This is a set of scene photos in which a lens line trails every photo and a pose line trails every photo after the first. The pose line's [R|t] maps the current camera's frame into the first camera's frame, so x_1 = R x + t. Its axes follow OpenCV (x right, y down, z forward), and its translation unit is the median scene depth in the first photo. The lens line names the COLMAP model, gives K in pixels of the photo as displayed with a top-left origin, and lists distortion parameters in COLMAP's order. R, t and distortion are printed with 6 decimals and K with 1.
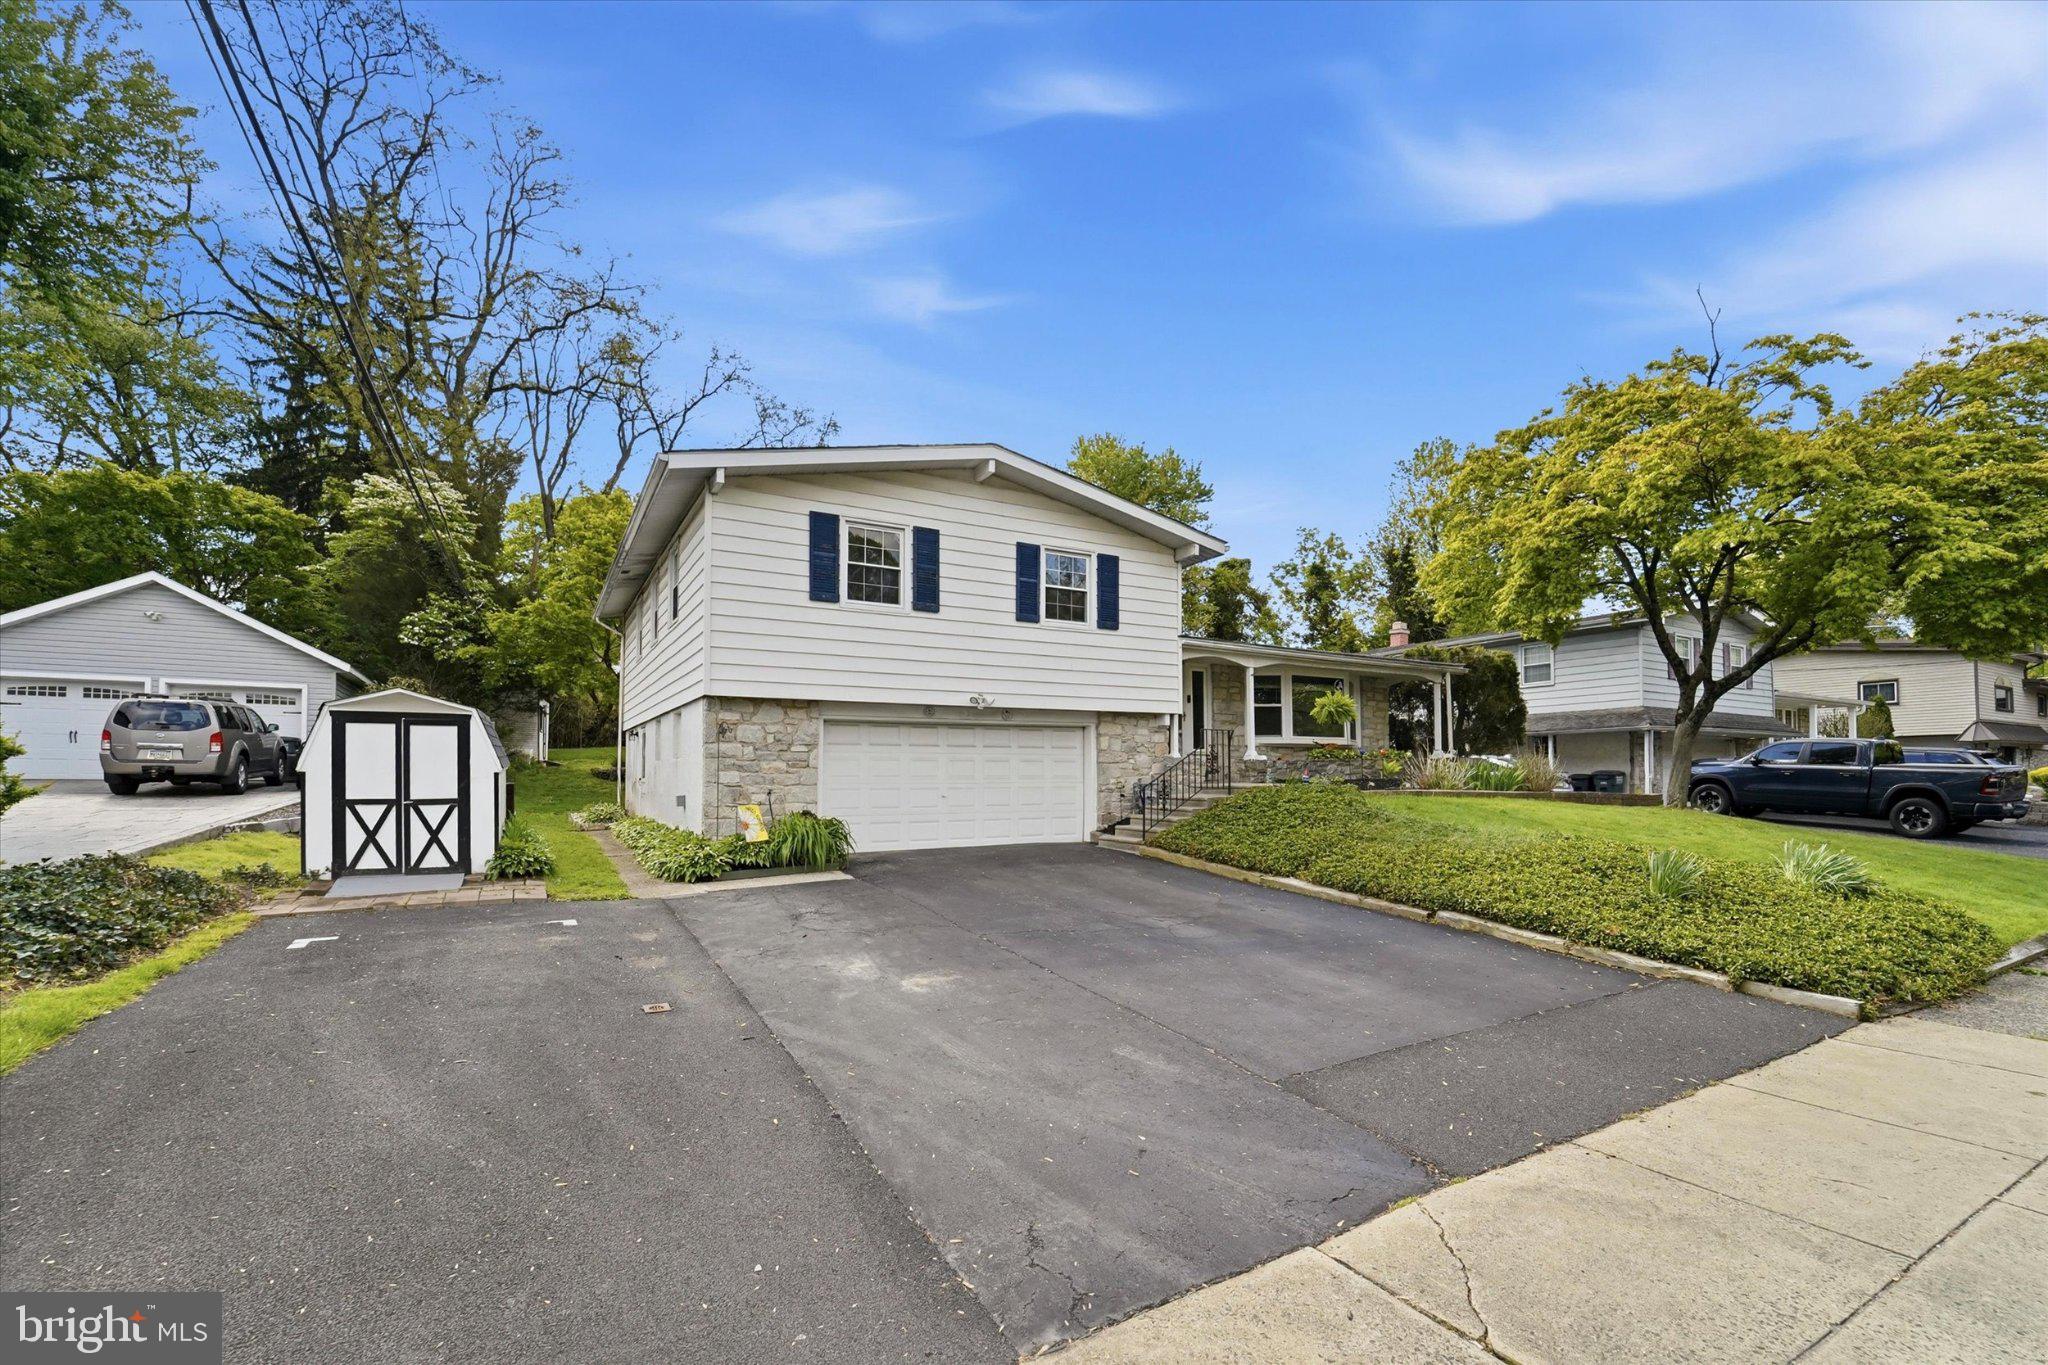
lens RADIAL K [[883.6, 0, 1023.0], [0, 883.6, 763.7], [0, 0, 1]] dist [-0.019869, -0.000536]
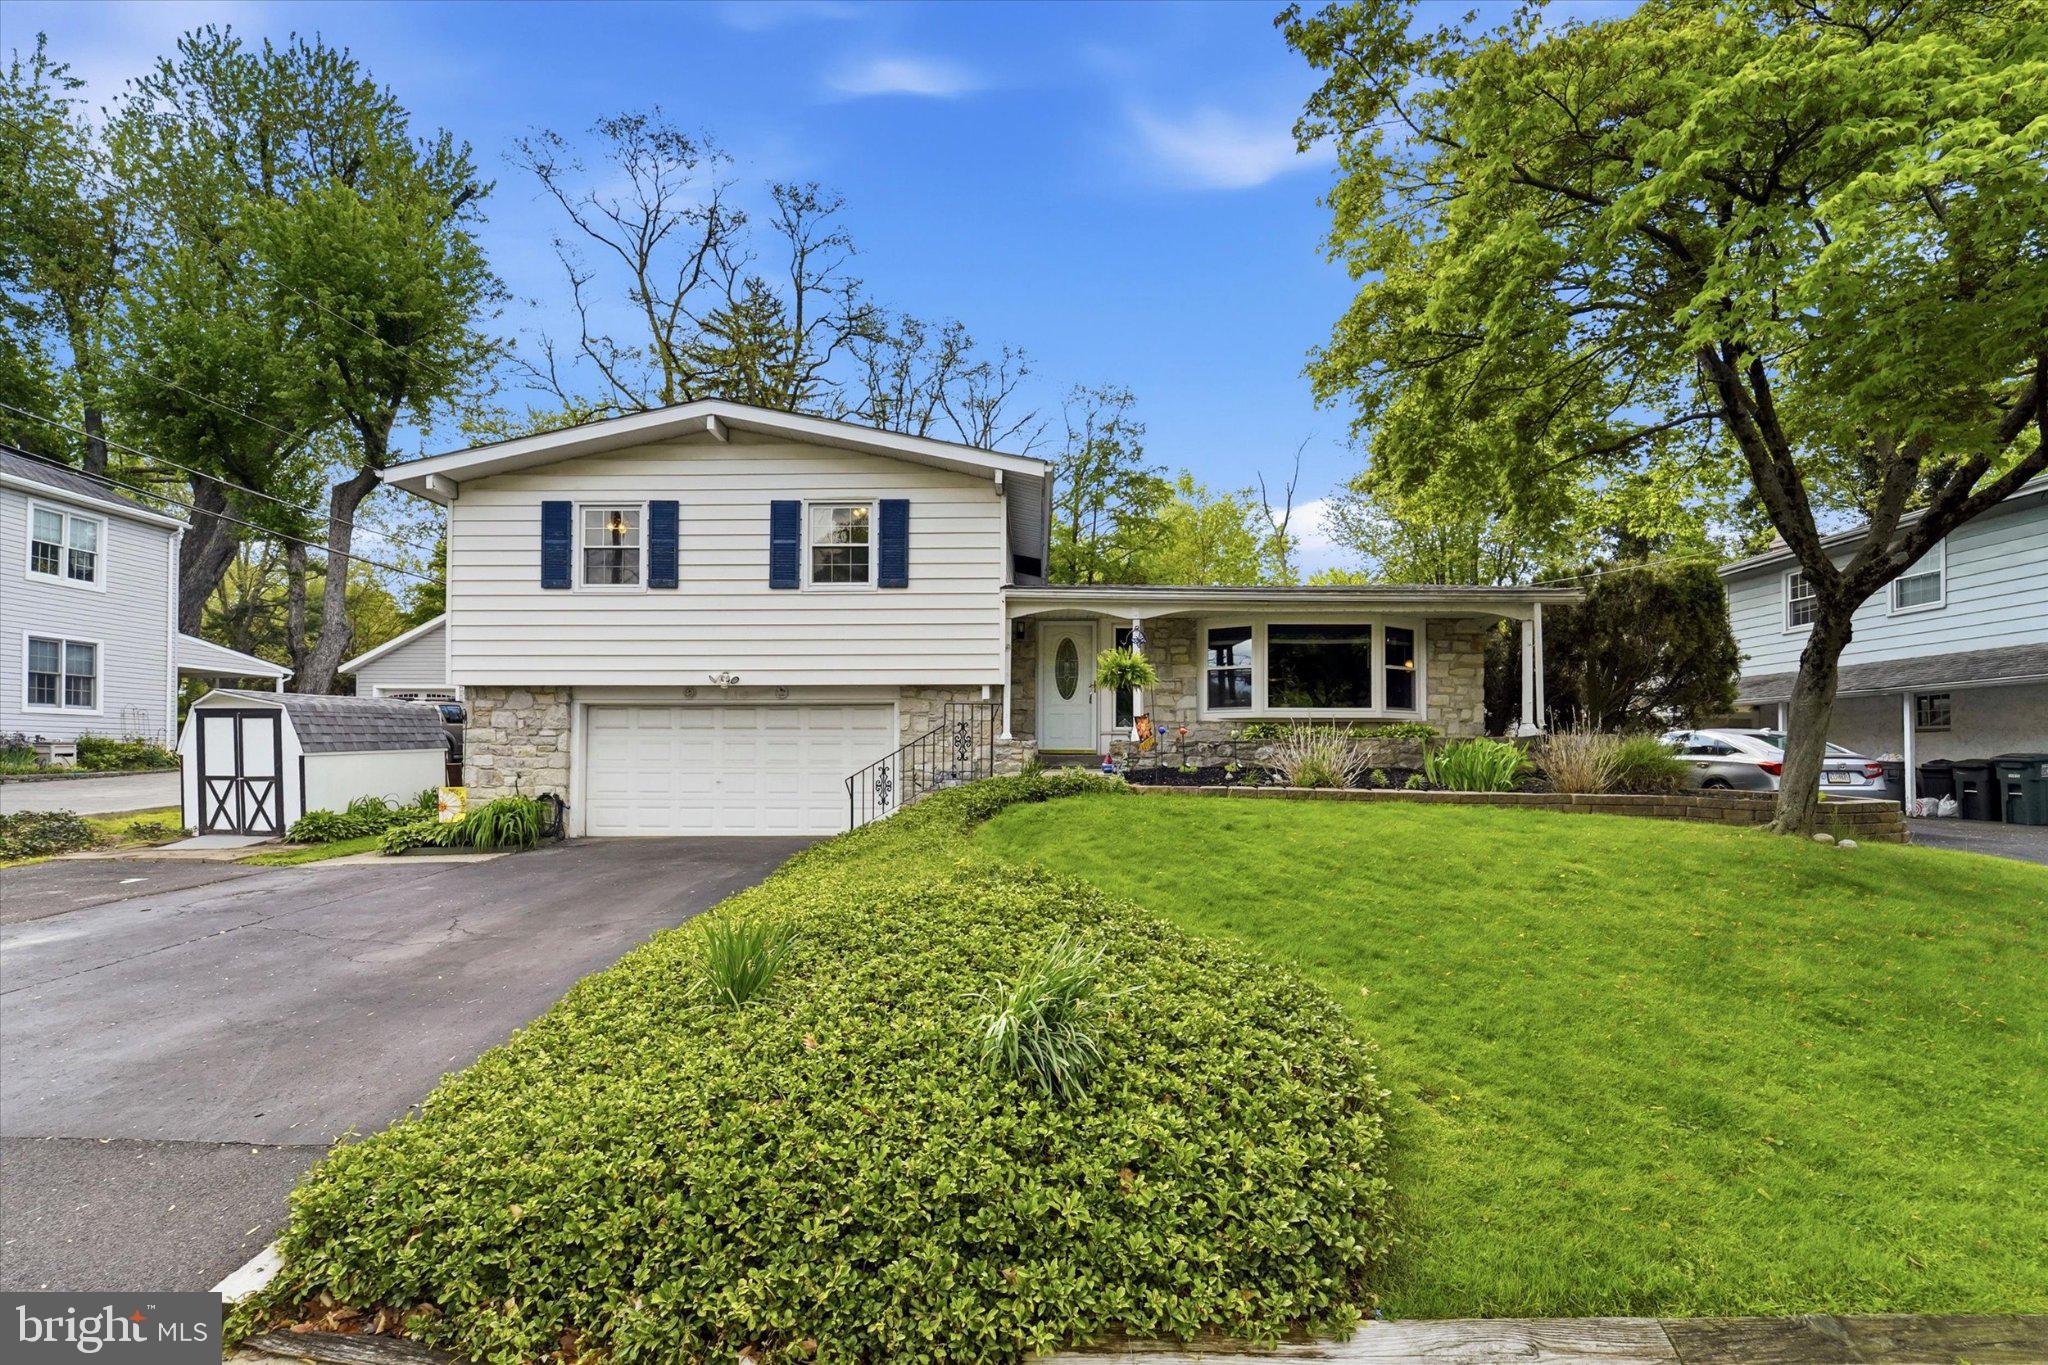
lens RADIAL K [[883.6, 0, 1023.0], [0, 883.6, 763.7], [0, 0, 1]] dist [-0.019869, -0.000536]
pose [[0.863696, 0.007832, -0.503953, 0.714773], [0.002263, 0.999809, 0.019418, 0.000007], [0.504009, -0.017912, 0.863513, 0.372912]]
